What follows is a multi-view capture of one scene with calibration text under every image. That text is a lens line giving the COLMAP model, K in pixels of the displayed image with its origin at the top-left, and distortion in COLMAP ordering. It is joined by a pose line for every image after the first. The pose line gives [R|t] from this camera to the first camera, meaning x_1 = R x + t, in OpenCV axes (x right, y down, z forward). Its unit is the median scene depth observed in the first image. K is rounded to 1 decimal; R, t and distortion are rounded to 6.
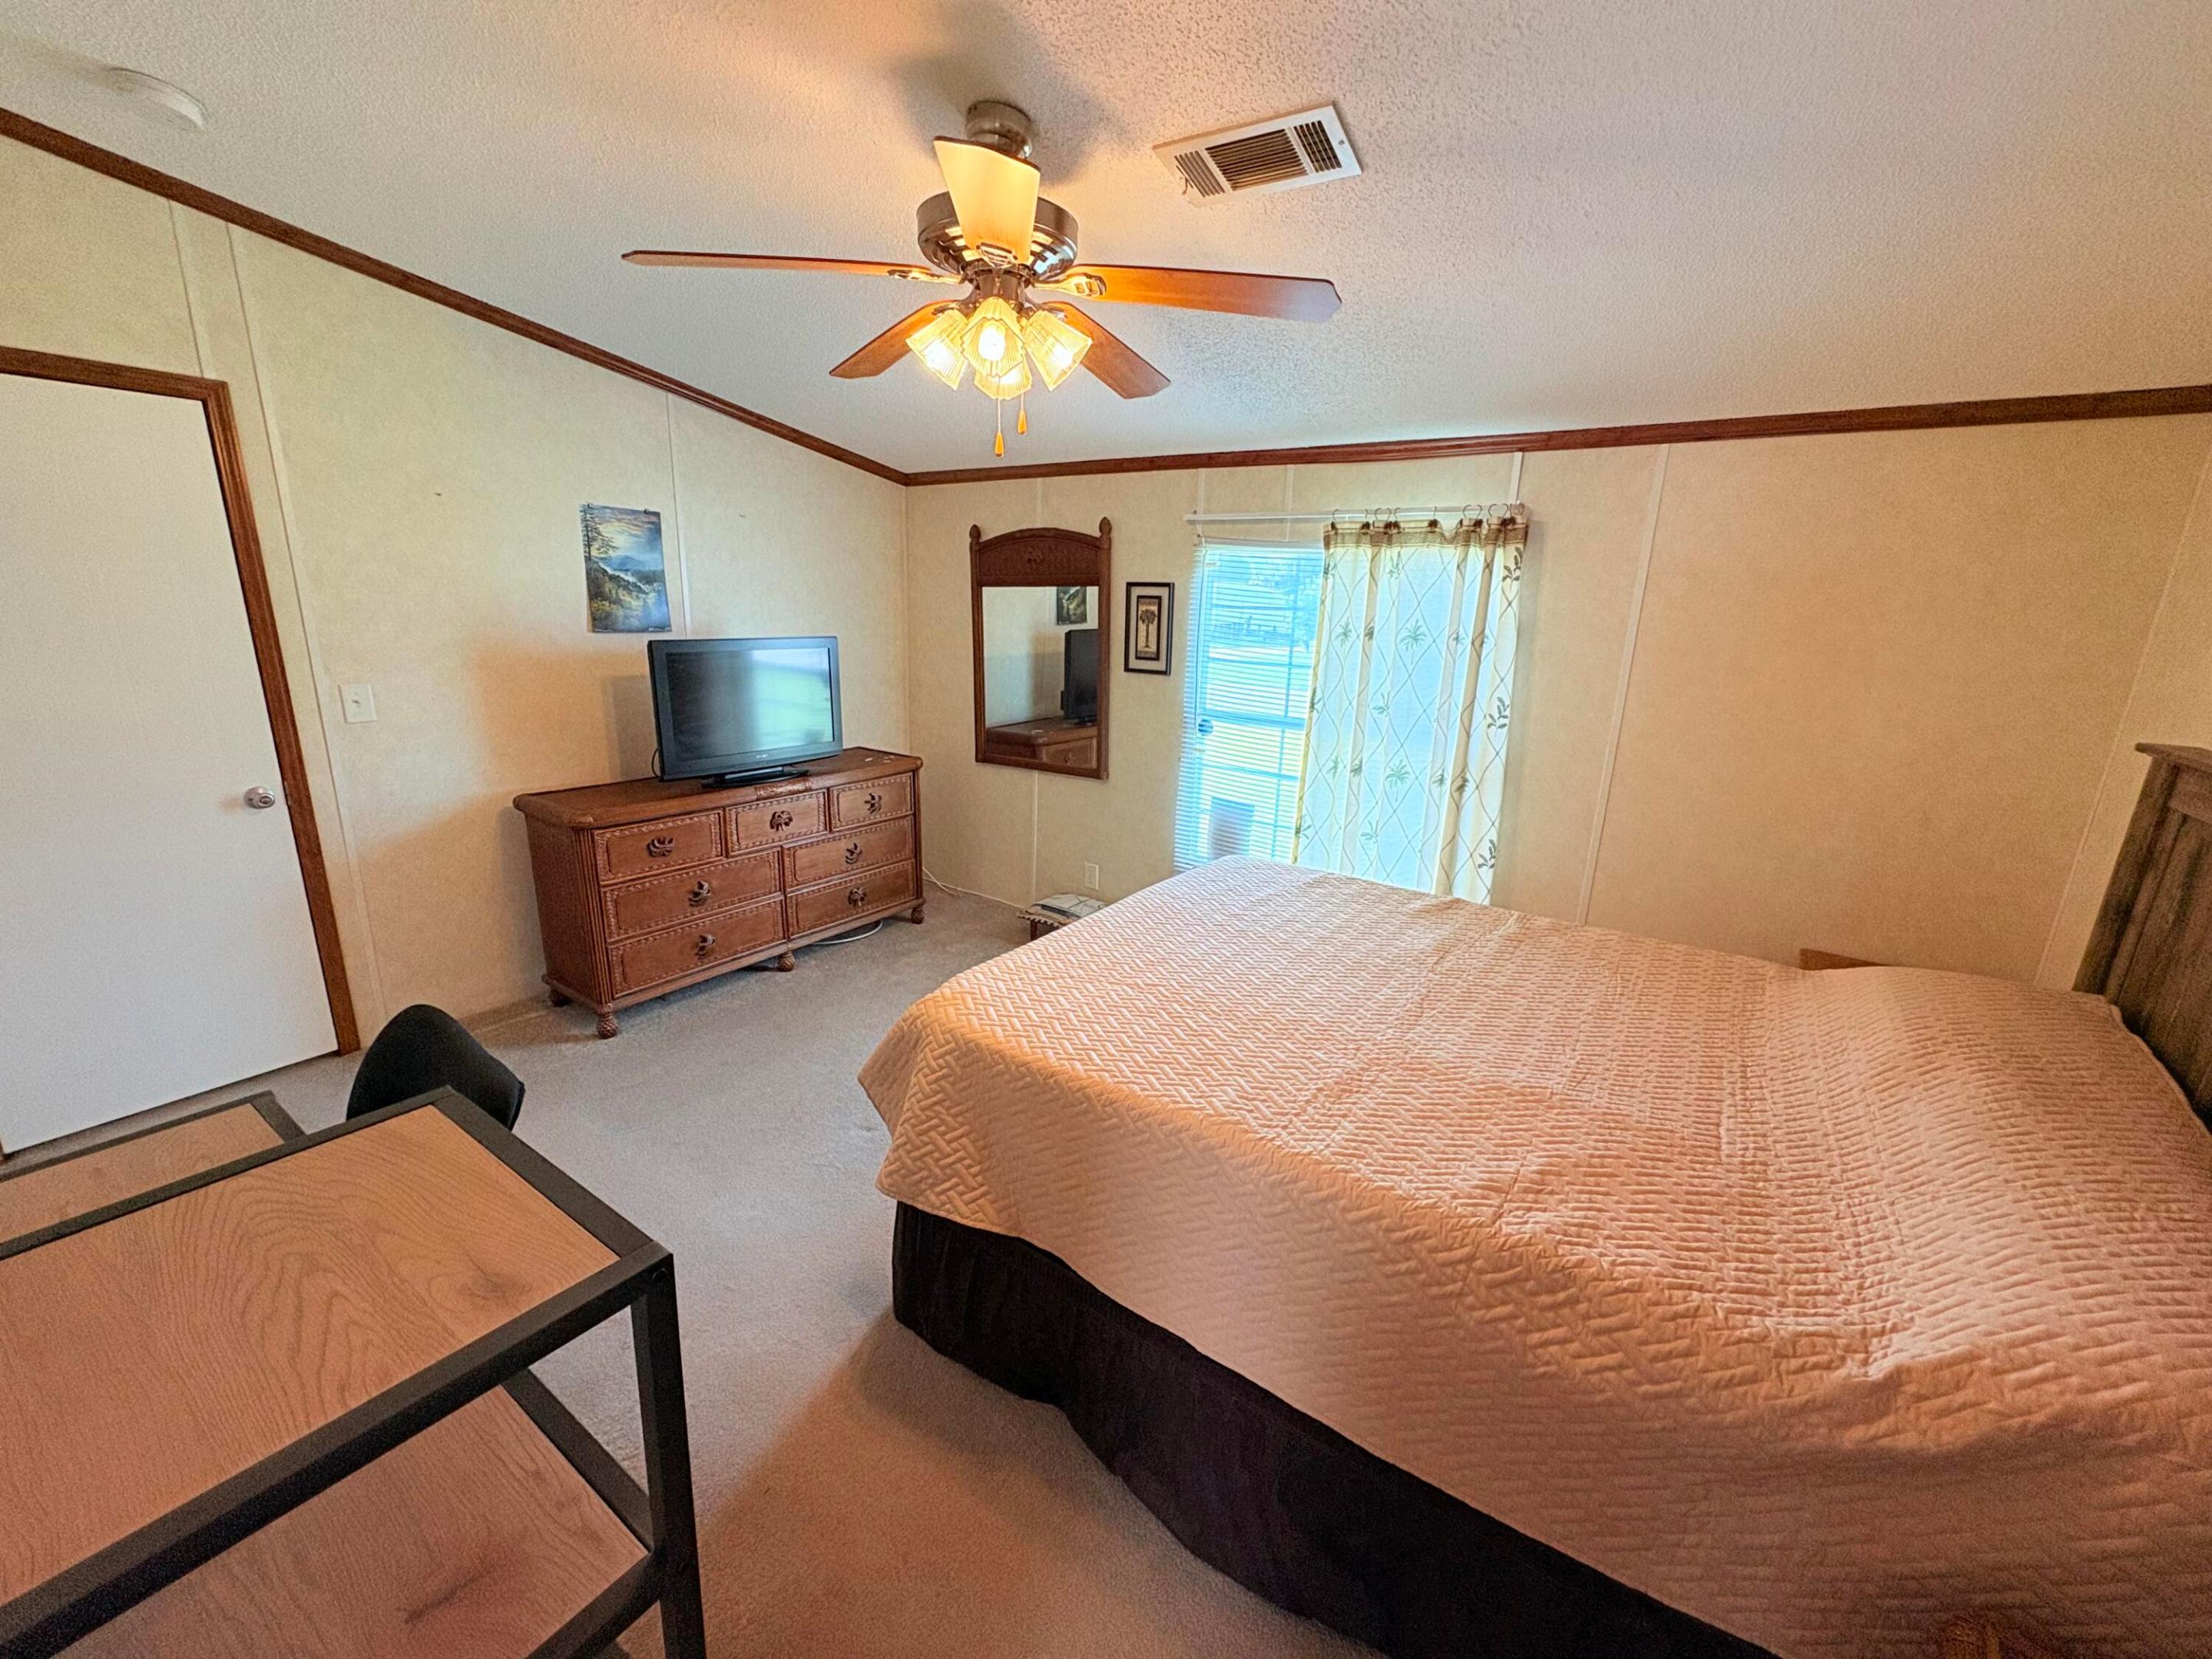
lens RADIAL K [[879.7, 0, 1106.2], [0, 879.7, 827.9], [0, 0, 1]] dist [-0.000230, -0.000015]
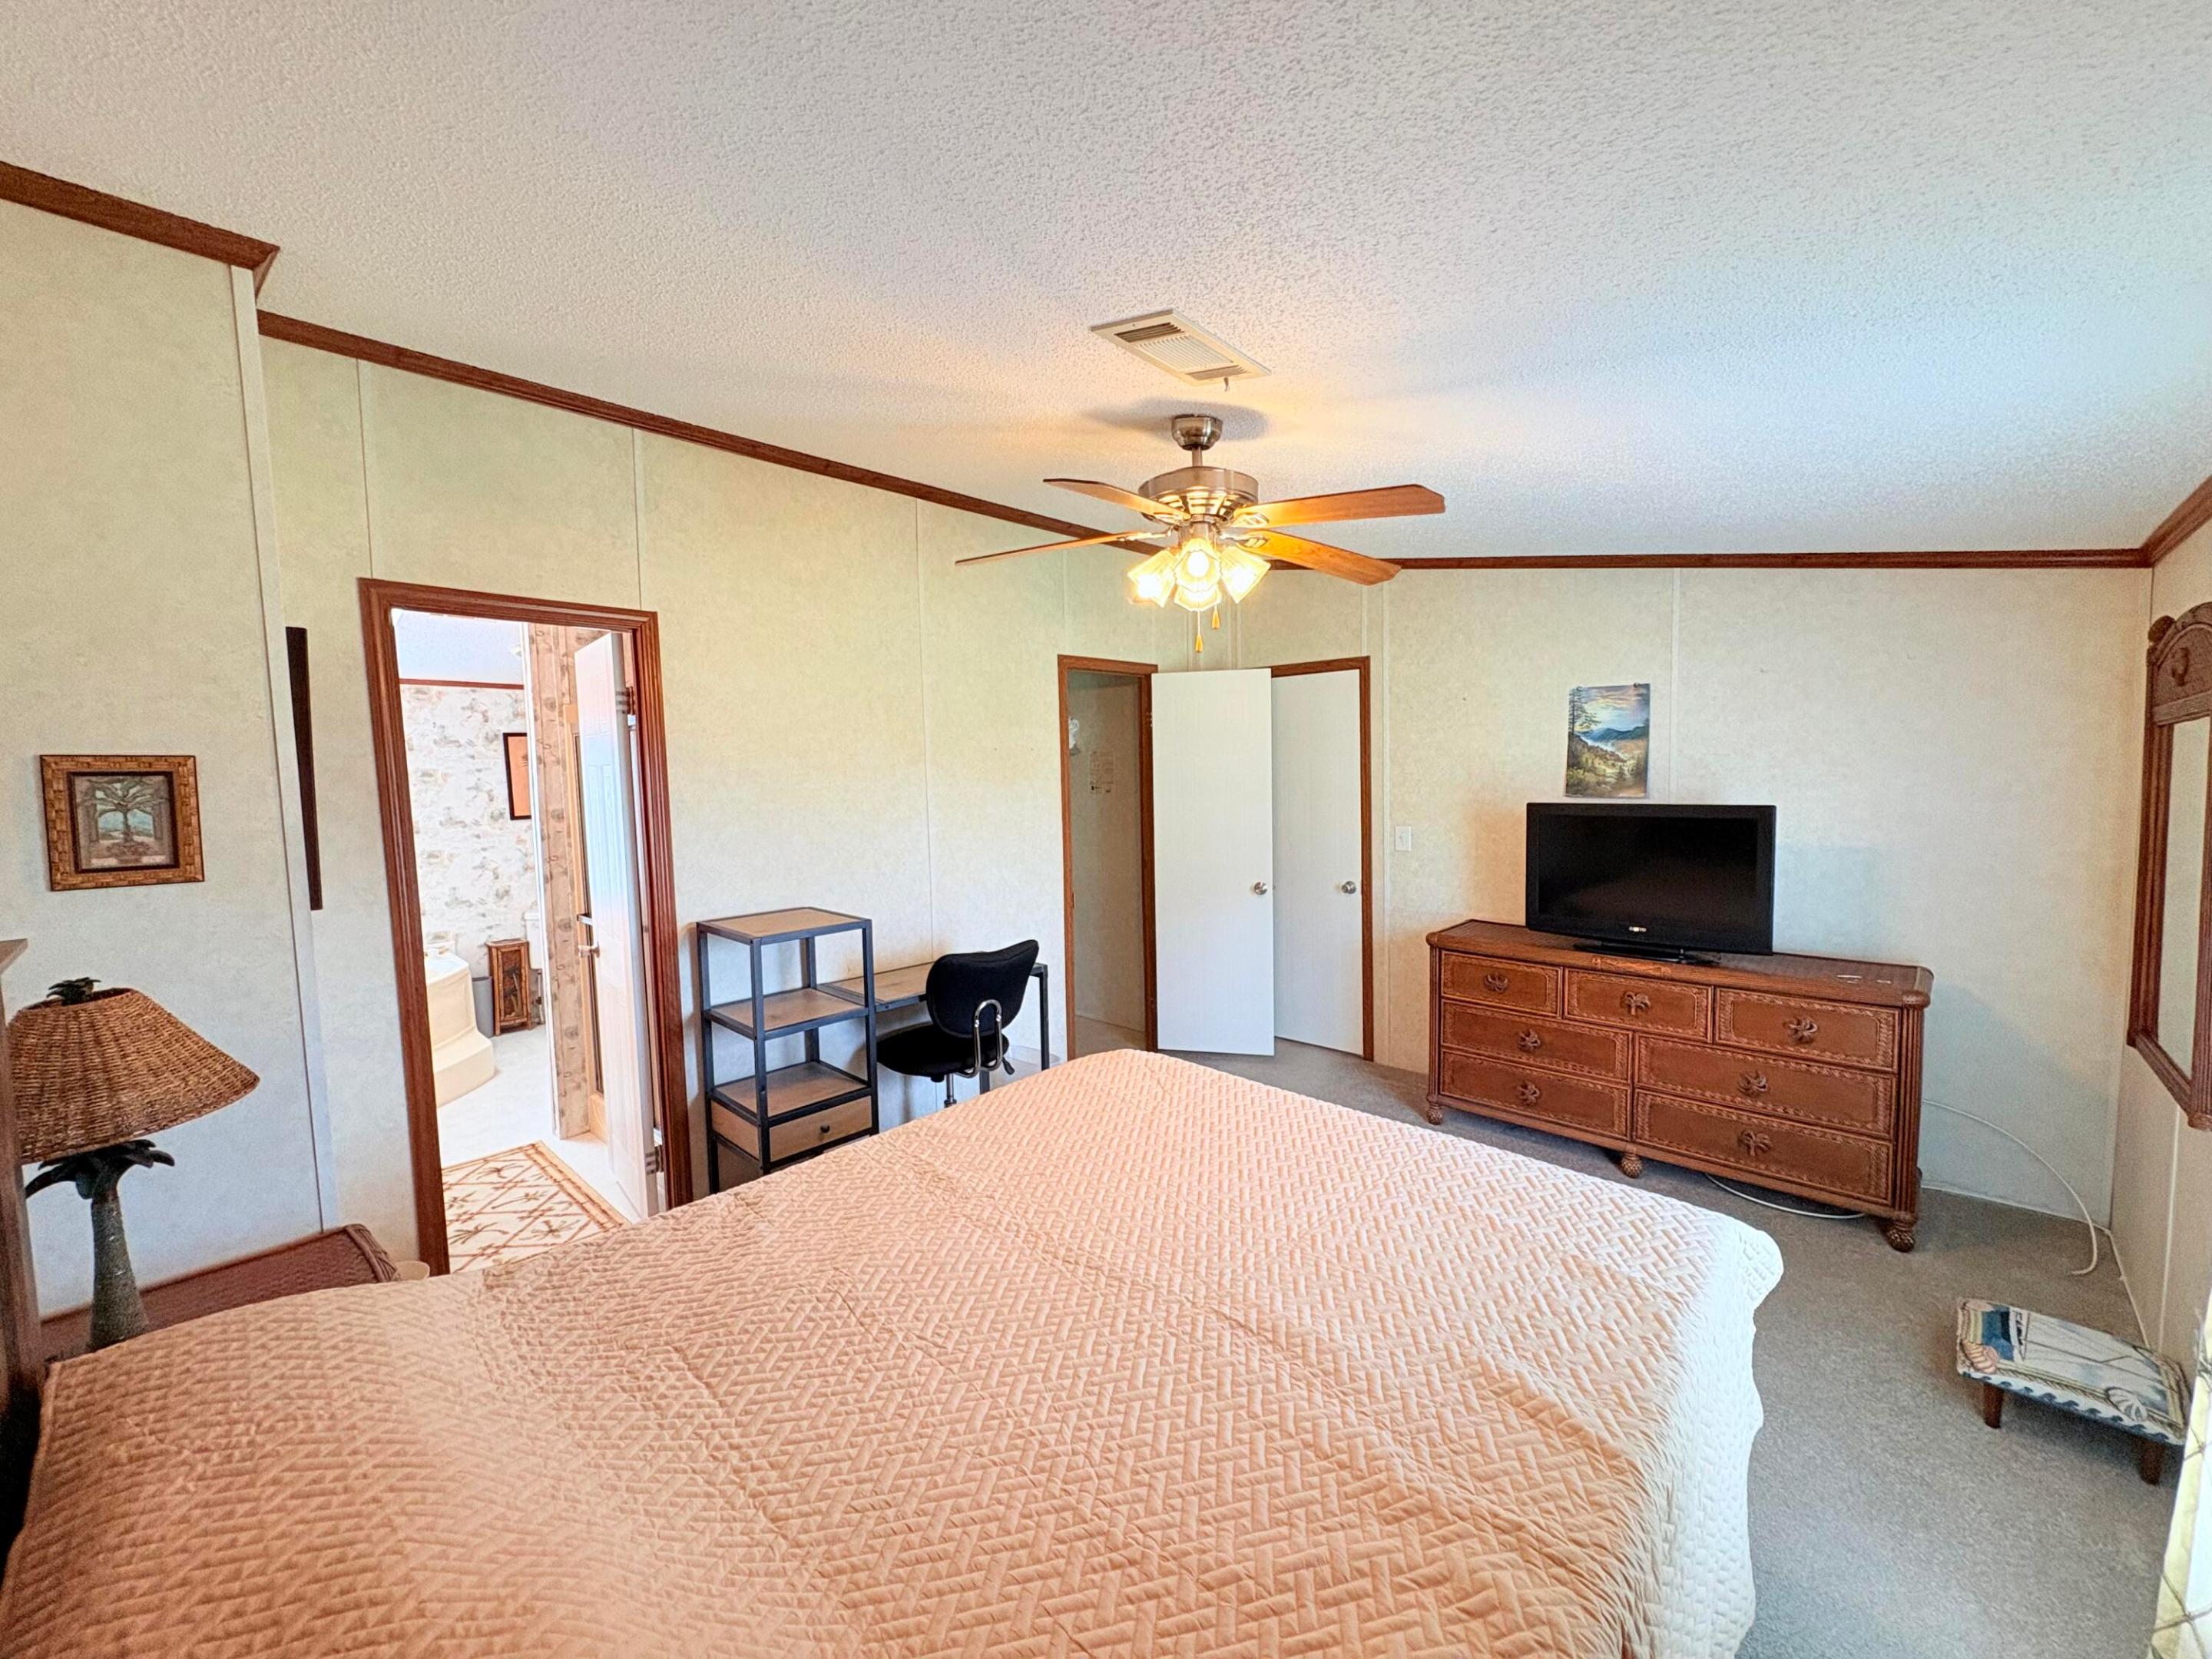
lens RADIAL K [[879.7, 0, 1106.2], [0, 879.7, 827.9], [0, 0, 1]] dist [-0.000230, -0.000015]
pose [[-0.144479, 0.041949, -0.988618, 0.611188], [-0.234582, 0.969167, 0.075406, -0.126617], [0.961300, 0.242806, -0.130184, 0.574708]]
